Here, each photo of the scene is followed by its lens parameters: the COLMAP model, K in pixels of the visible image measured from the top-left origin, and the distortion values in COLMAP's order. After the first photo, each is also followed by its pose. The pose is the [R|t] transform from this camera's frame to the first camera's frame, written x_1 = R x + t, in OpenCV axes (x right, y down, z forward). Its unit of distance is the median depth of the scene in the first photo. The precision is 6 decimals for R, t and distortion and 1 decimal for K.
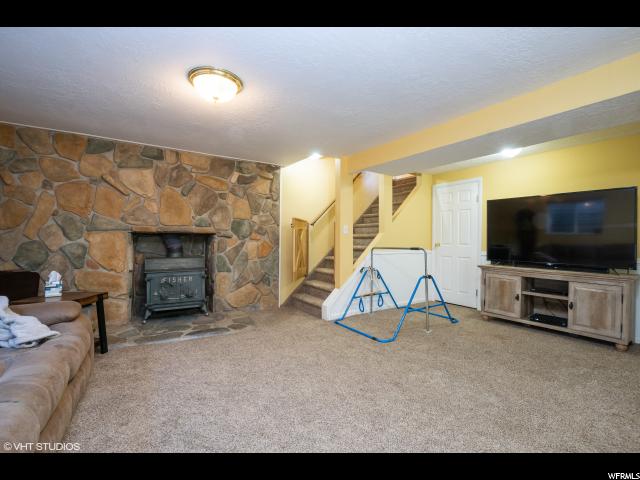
lens RADIAL K [[287.9, 0, 321.2], [0, 287.9, 245.7], [0, 0, 1]] dist [-0.029607, -0.000211]
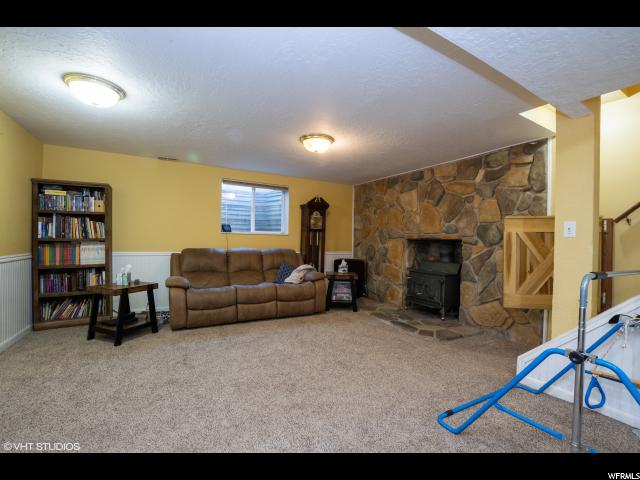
lens RADIAL K [[287.9, 0, 321.2], [0, 287.9, 245.7], [0, 0, 1]] dist [-0.029607, -0.000211]
pose [[-0.064192, 0.007861, -0.997907, 0.620020], [-0.047200, 0.998826, 0.010904, -0.011397], [0.996821, 0.047802, -0.063746, 0.597328]]
